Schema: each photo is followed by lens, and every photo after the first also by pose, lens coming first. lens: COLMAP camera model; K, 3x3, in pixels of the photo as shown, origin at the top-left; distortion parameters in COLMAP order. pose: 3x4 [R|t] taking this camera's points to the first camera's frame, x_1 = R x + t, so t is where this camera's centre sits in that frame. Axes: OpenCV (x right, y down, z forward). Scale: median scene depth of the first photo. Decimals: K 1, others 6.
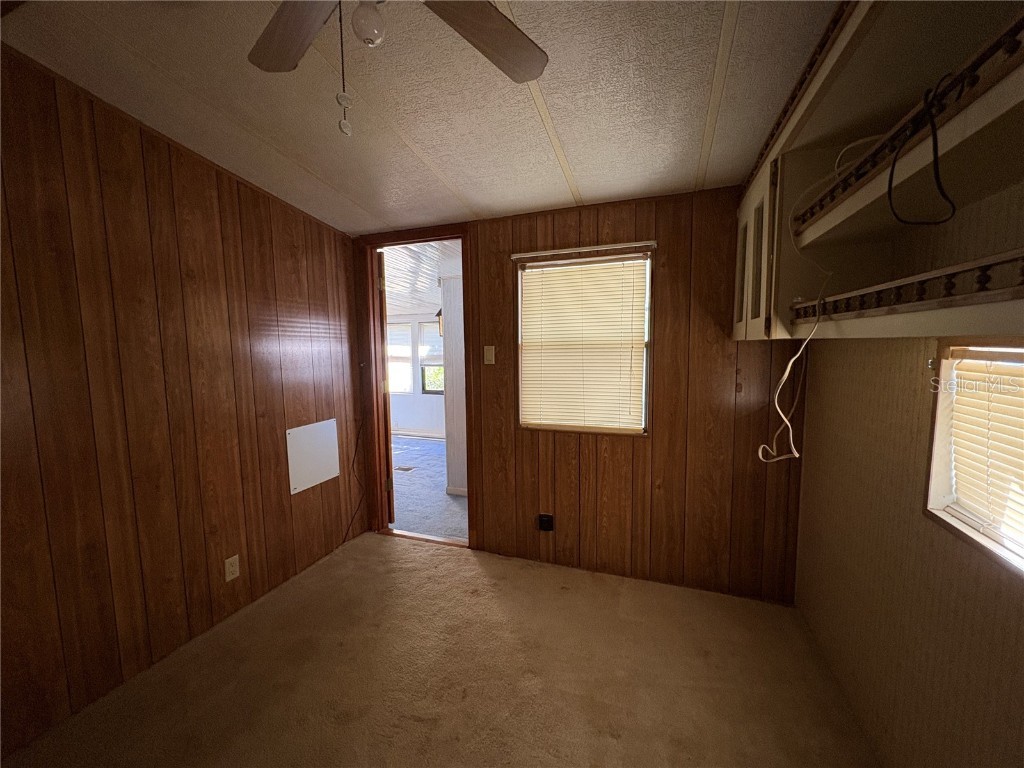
lens RADIAL K [[408.1, 0, 512.4], [0, 408.1, 384.5], [0, 0, 1]] dist [-0.001240, 0.000197]
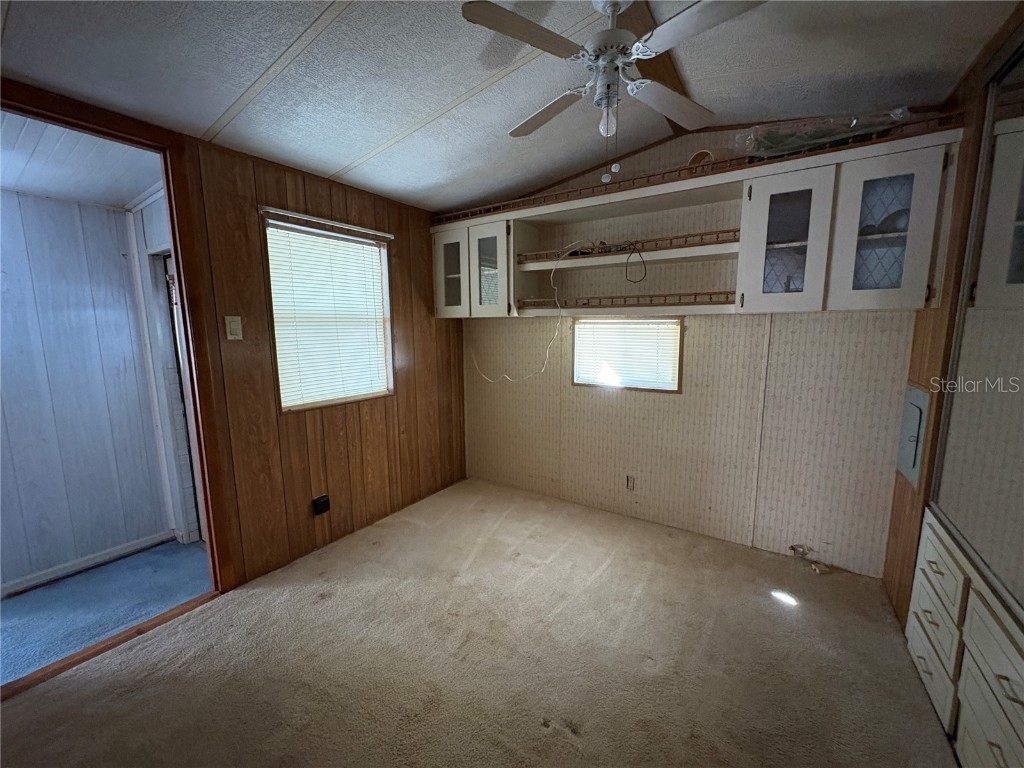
lens RADIAL K [[411.1, 0, 512.0], [0, 411.1, 384.0], [0, 0, 1]] dist [0.008860, 0.000015]
pose [[0.237983, -0.127926, 0.962808, -0.749380], [0.093557, 0.989698, 0.108374, -0.004619], [-0.966753, 0.064286, 0.247500, 0.332511]]
